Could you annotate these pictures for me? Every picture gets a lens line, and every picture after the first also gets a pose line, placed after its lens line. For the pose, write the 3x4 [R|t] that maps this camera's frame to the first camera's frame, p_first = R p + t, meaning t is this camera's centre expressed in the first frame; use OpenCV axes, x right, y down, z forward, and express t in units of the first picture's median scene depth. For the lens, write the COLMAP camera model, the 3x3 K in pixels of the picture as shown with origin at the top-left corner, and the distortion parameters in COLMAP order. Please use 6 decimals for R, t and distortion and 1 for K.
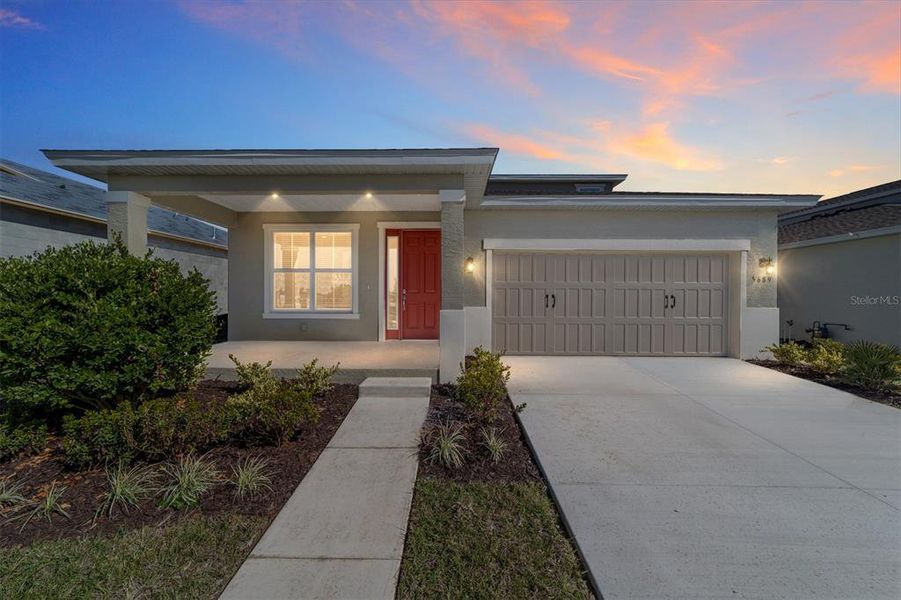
lens RADIAL K [[333.2, 0, 444.3], [0, 333.2, 300.0], [0, 0, 1]] dist [-0.003518, 0.002713]
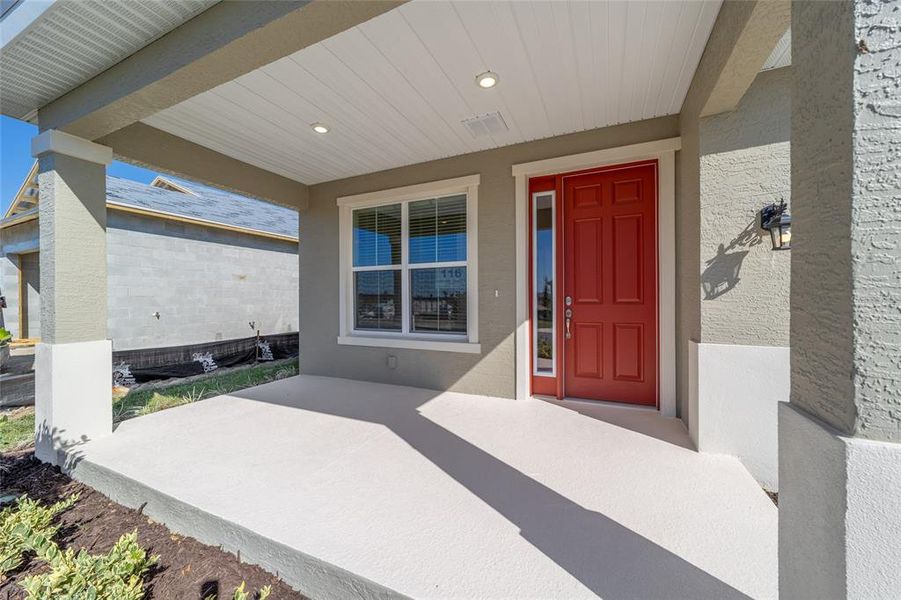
lens RADIAL K [[333.2, 0, 453.3], [0, 333.2, 299.9], [0, 0, 1]] dist [-0.003518, 0.002713]
pose [[0.918598, -0.006954, -0.395133, -0.092831], [0.004800, 0.999968, -0.006439, -0.028359], [0.395165, 0.004018, 0.918602, 0.550544]]
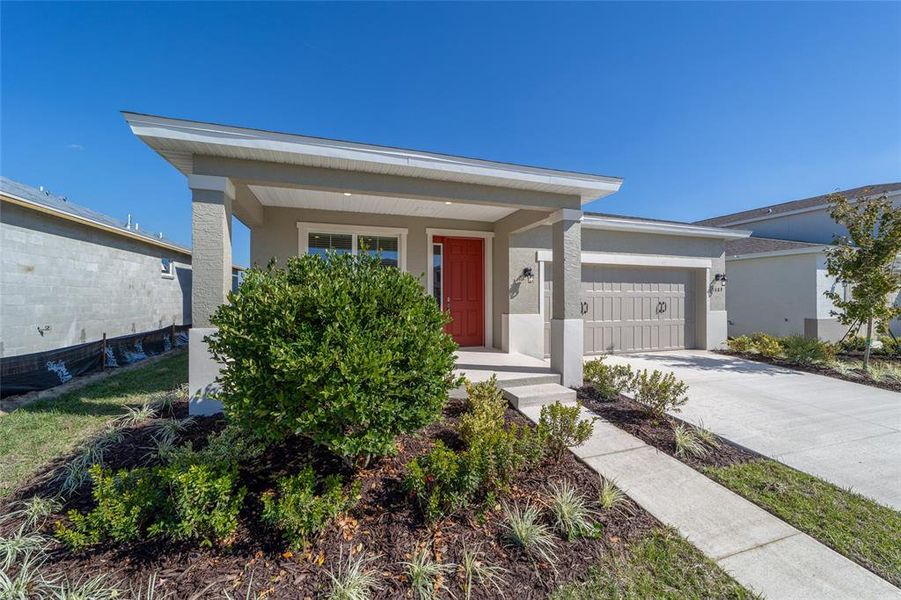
lens RADIAL K [[333.2, 0, 442.6], [0, 333.2, 299.5], [0, 0, 1]] dist [-0.003518, 0.002713]
pose [[0.949756, -0.005460, 0.312942, -0.513602], [0.006971, 0.999969, -0.003710, -0.024528], [-0.312912, 0.005705, 0.949765, 0.071324]]
